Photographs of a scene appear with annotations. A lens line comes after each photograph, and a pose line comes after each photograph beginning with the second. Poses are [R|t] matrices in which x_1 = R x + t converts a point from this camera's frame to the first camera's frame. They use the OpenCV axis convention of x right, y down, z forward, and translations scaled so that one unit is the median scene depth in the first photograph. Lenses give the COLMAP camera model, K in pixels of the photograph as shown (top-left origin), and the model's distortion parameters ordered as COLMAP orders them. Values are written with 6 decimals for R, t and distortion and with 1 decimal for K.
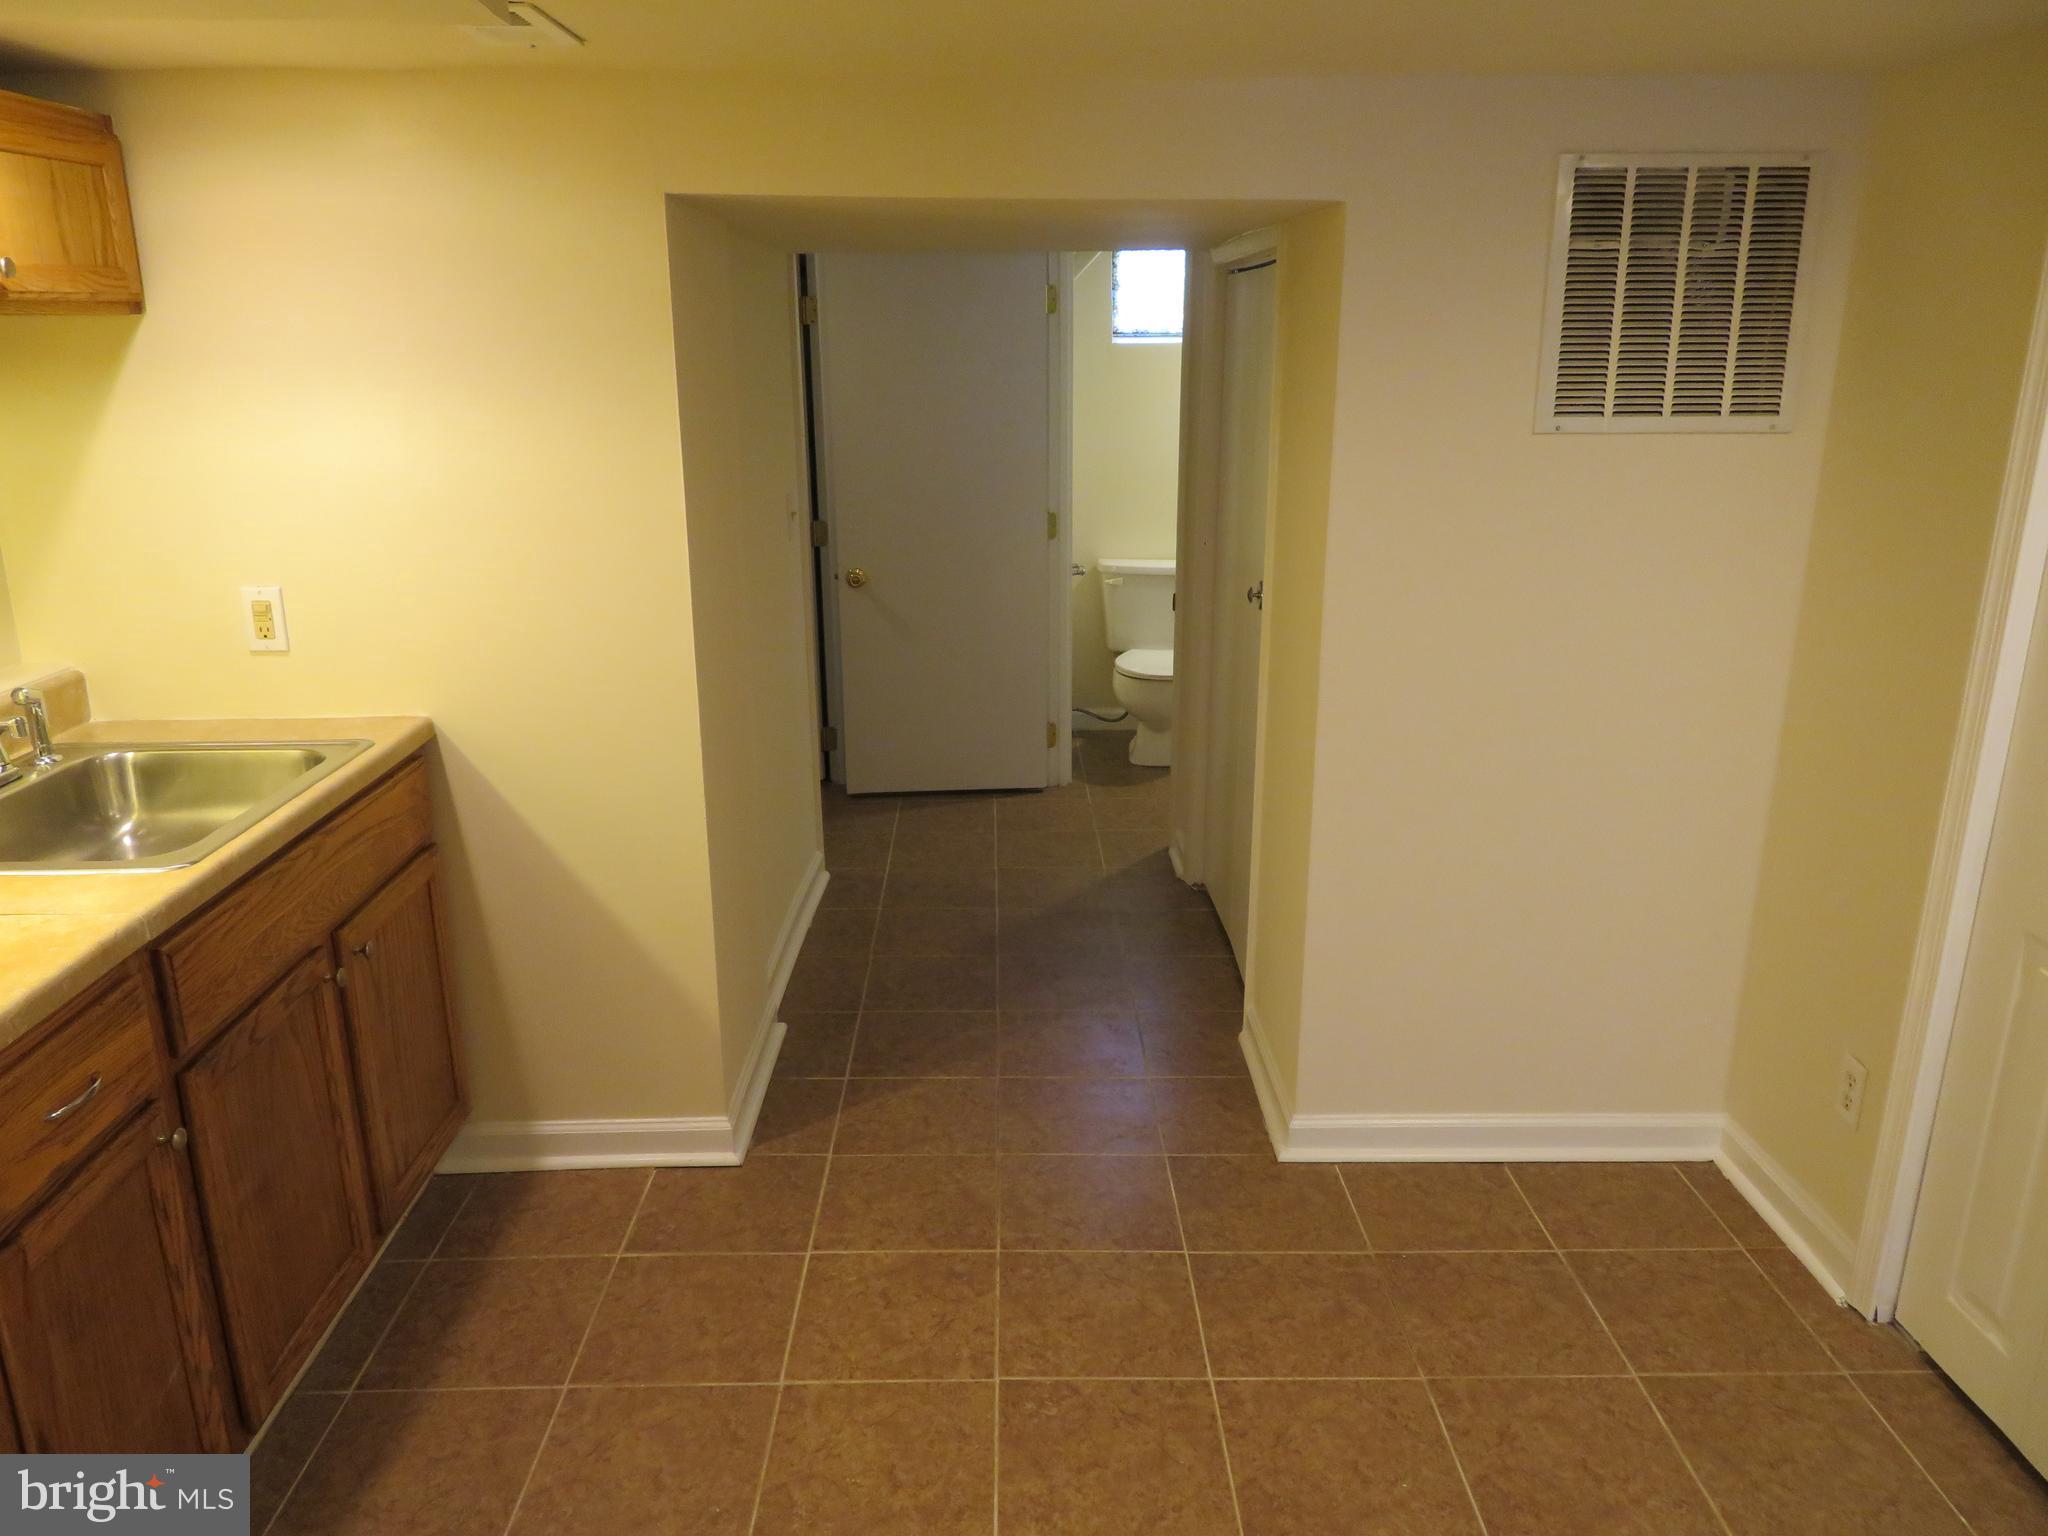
lens RADIAL K [[1462.7, 0, 1015.4], [0, 1462.7, 775.7], [0, 0, 1]] dist [-0.019207, 0.010265]
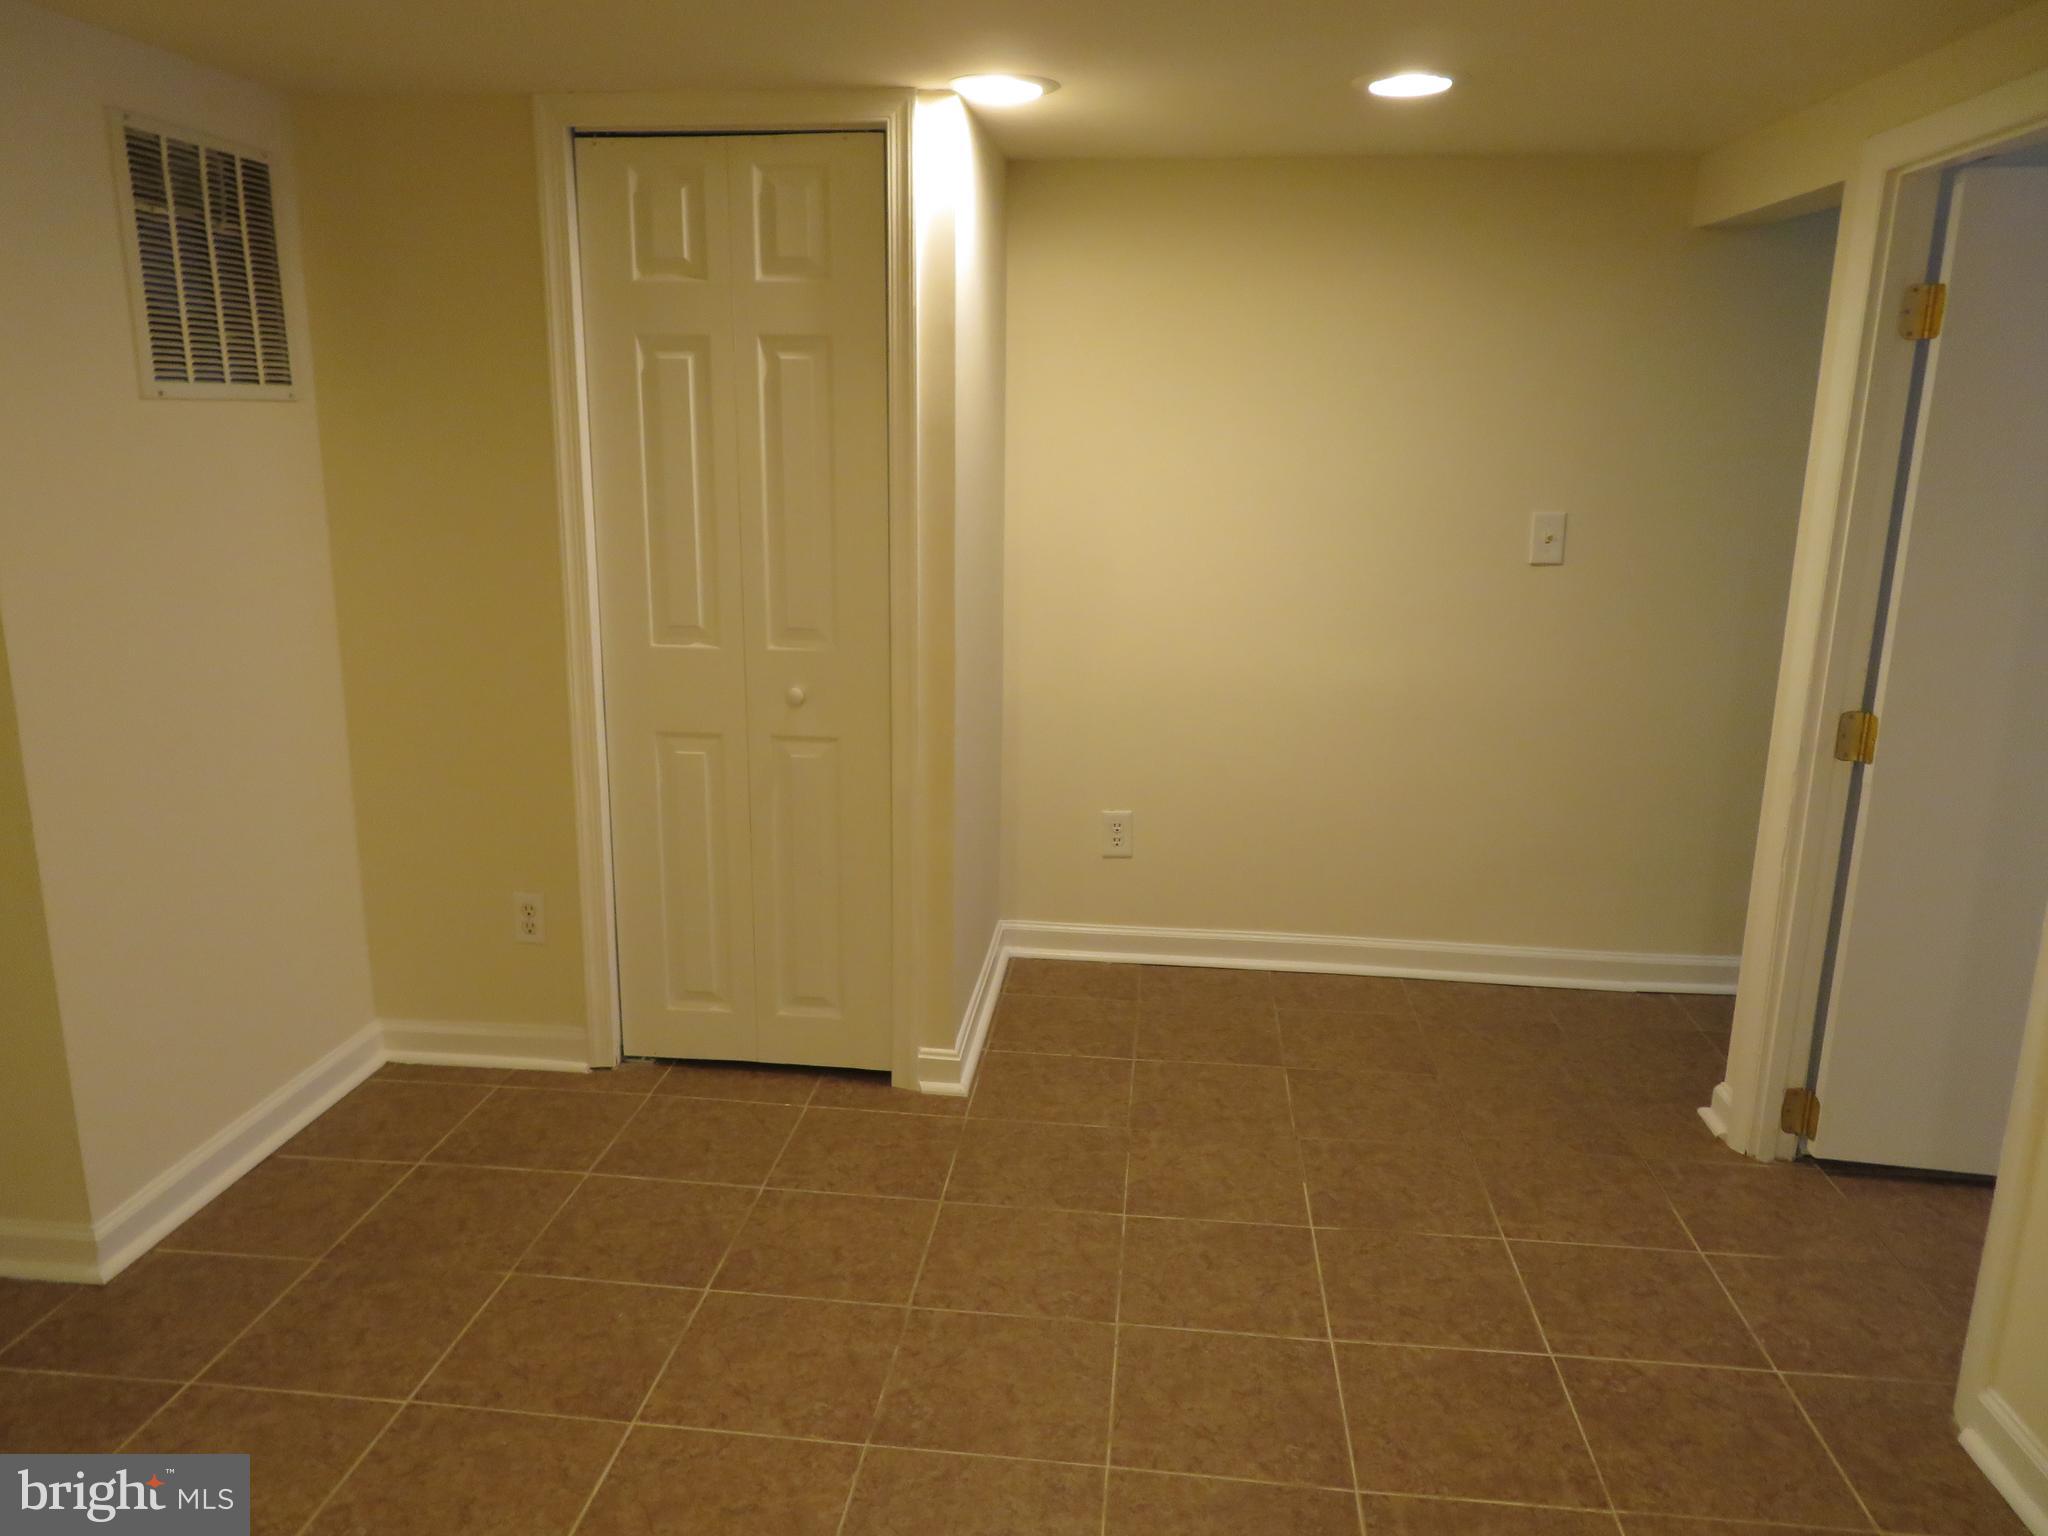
lens RADIAL K [[1462.7, 0, 1023.9], [0, 1462.7, 762.9], [0, 0, 1]] dist [-0.019207, 0.010265]
pose [[0.113319, -0.223106, 0.968185, -0.576067], [0.271419, 0.944348, 0.185845, -0.028829], [-0.955767, 0.241724, 0.167568, 0.352237]]
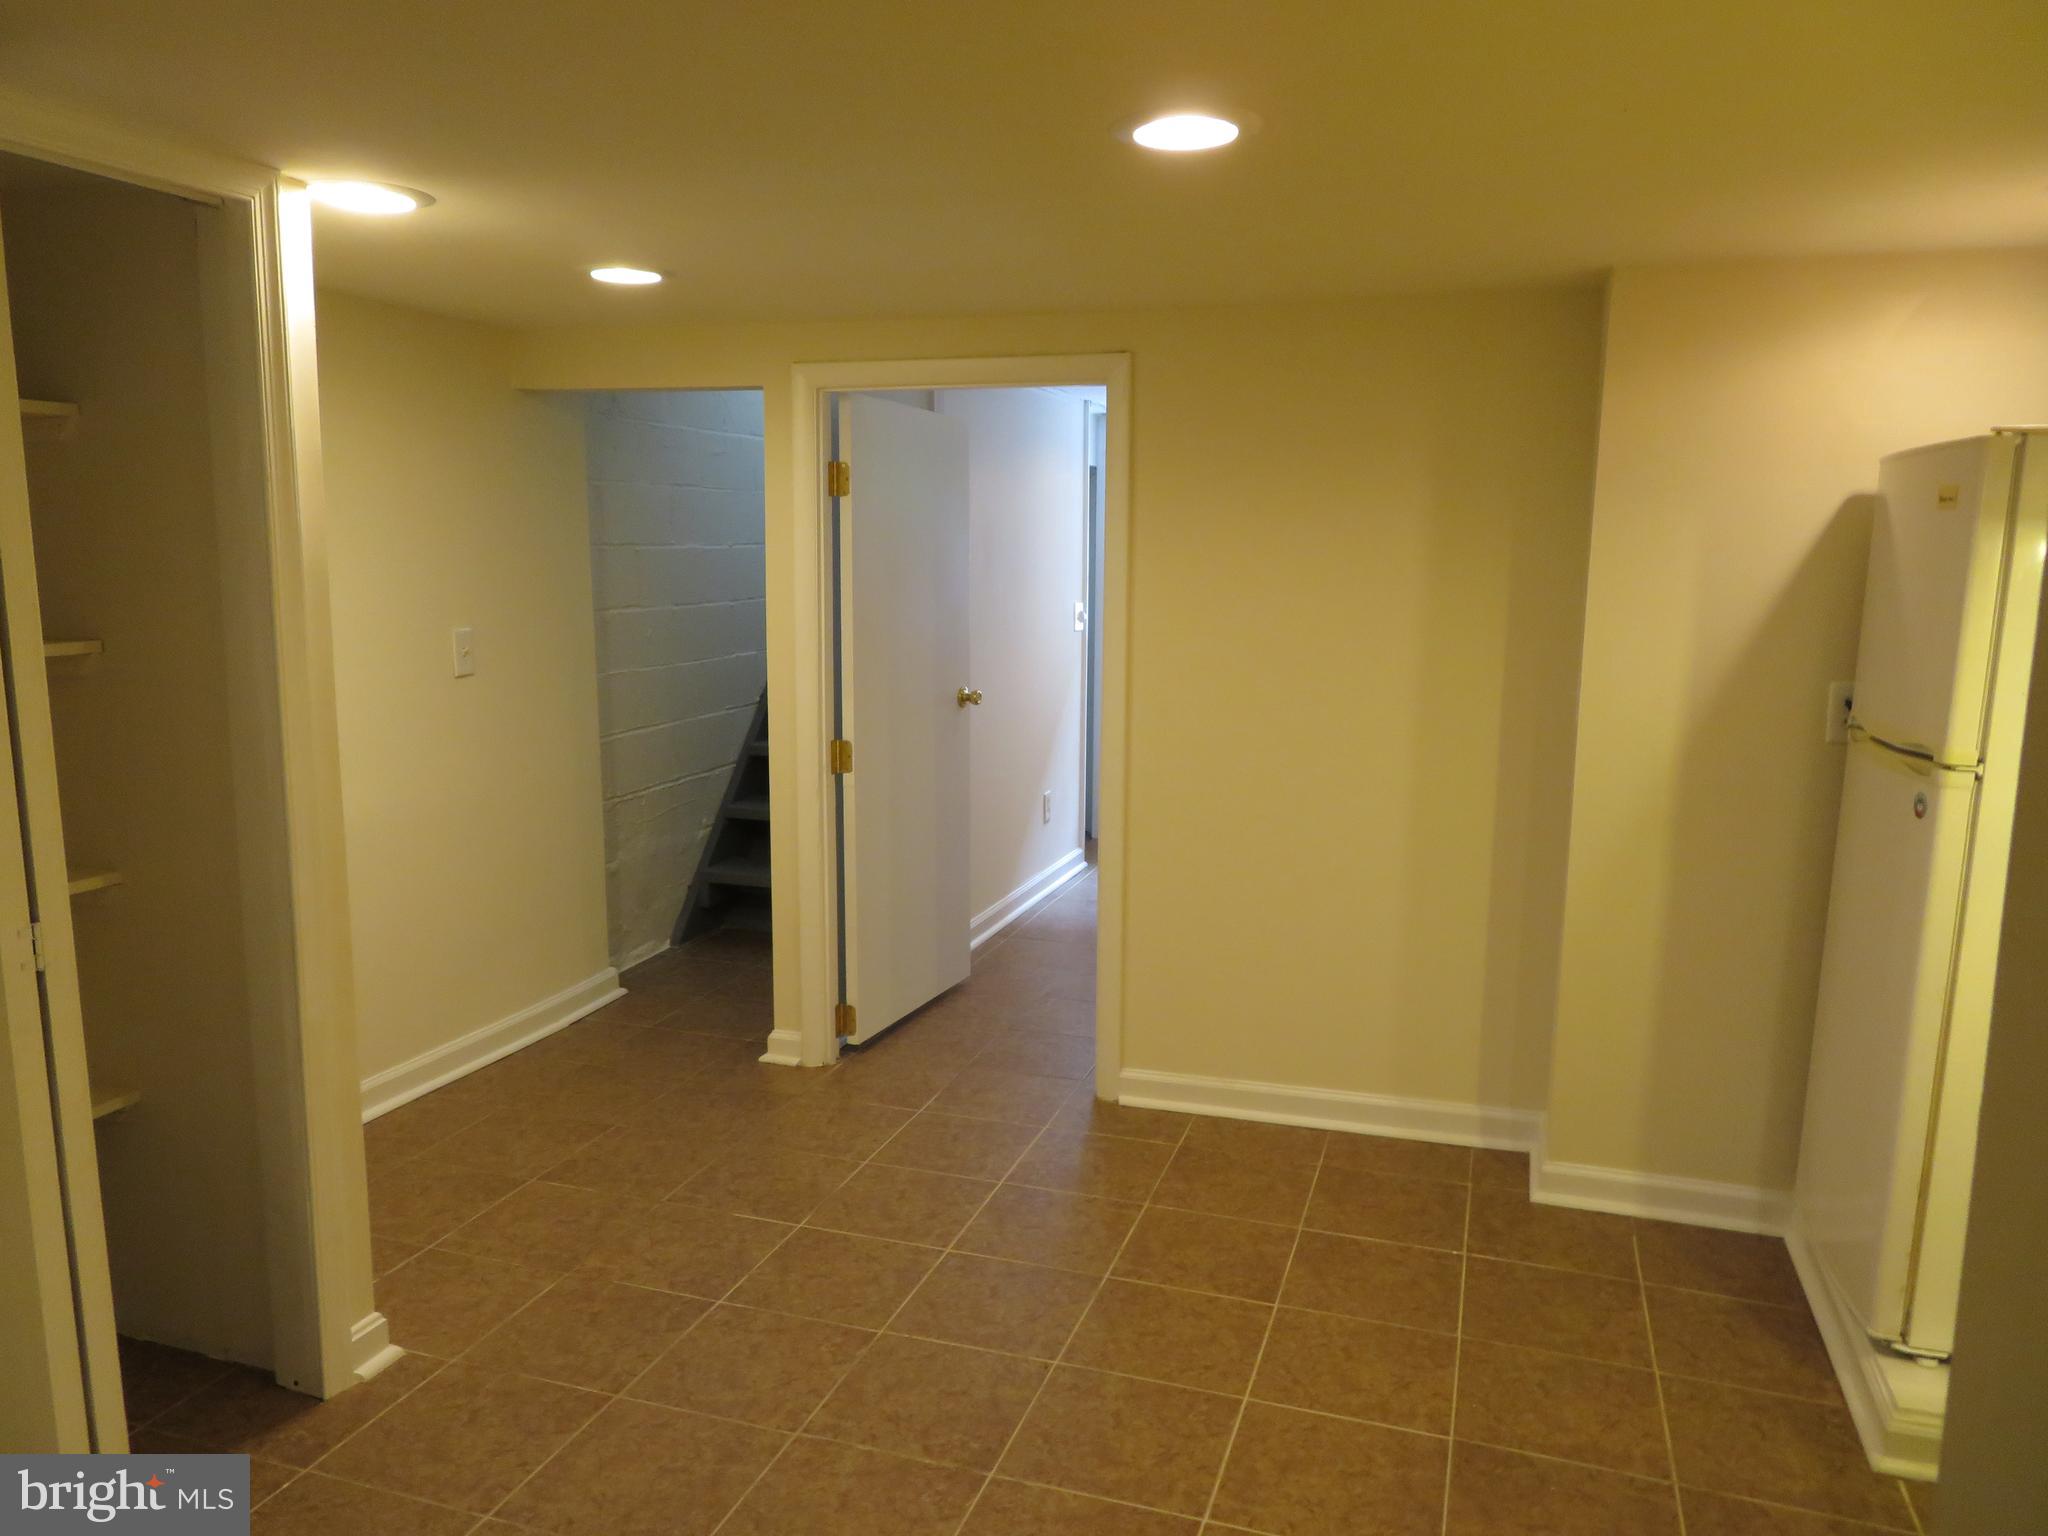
lens RADIAL K [[1462.7, 0, 1009.5], [0, 1462.7, 772.3], [0, 0, 1]] dist [-0.019207, 0.010265]
pose [[-0.942551, -0.055750, 0.329378, -0.162963], [0.092449, 0.903938, 0.417552, -0.320552], [-0.321016, 0.424015, -0.846853, 1.258811]]
